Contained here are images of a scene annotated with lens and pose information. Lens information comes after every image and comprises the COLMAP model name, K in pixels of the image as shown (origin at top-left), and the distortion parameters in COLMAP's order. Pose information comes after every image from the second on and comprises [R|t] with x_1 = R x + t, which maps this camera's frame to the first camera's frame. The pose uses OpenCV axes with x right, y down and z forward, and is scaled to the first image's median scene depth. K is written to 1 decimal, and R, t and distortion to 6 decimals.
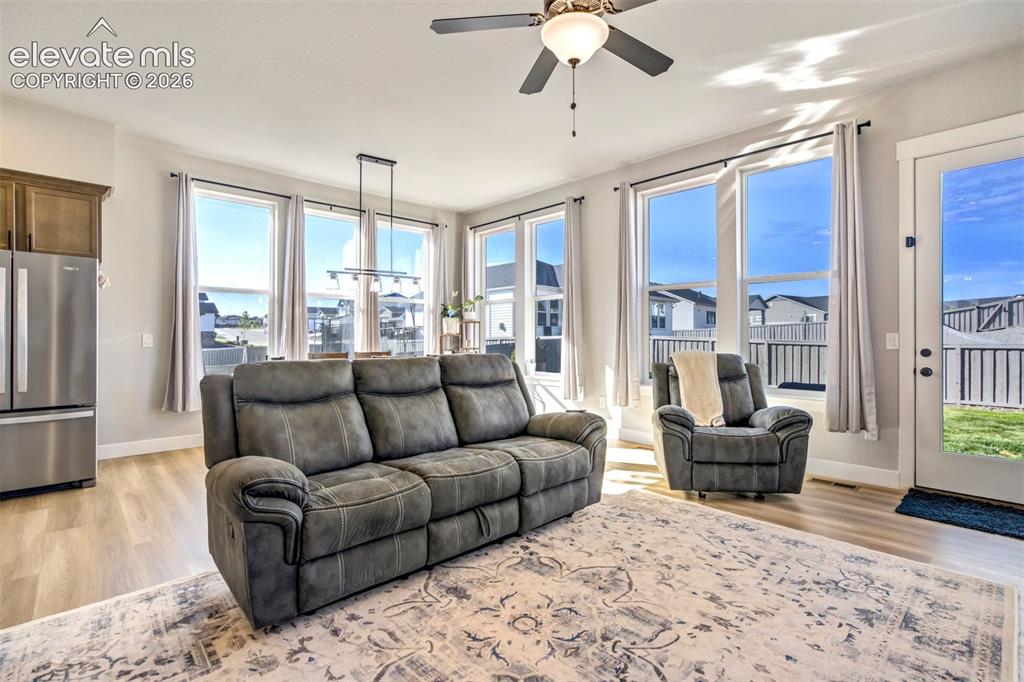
lens RADIAL K [[477.6, 0, 516.4], [0, 477.6, 337.0], [0, 0, 1]] dist [-0.034832, 0.018152]
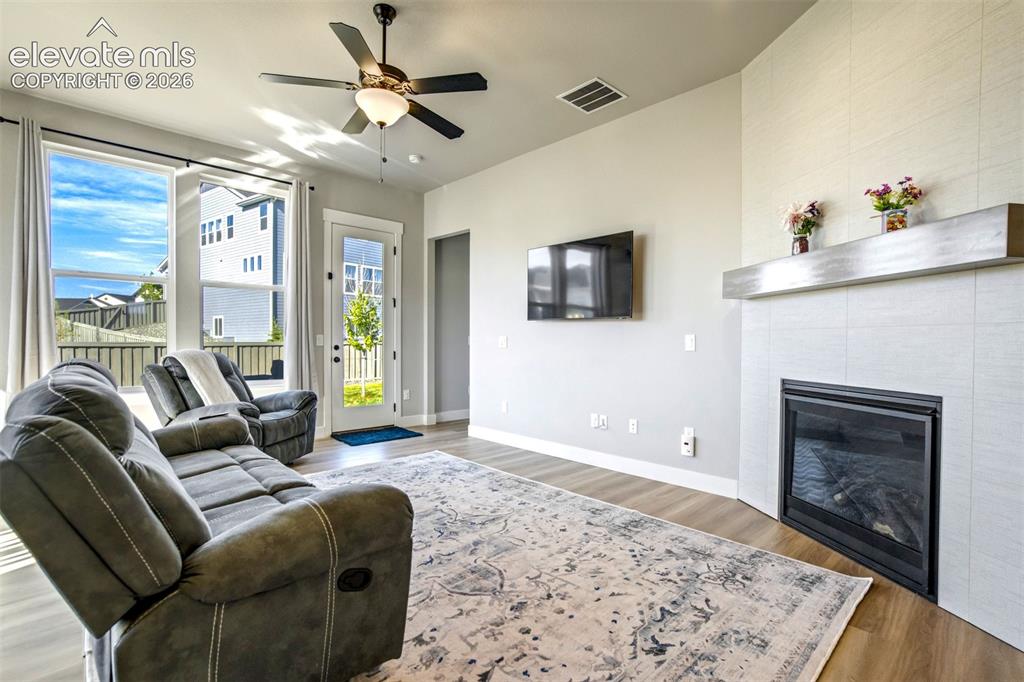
lens RADIAL K [[481.0, 0, 516.5], [0, 481.0, 345.1], [0, 0, 1]] dist [-0.043797, 0.018387]
pose [[0.000112, -0.009843, 0.999952, -0.776724], [-0.009644, 0.999905, 0.009843, 0.003641], [-0.999953, -0.009645, 0.000017, 0.409197]]
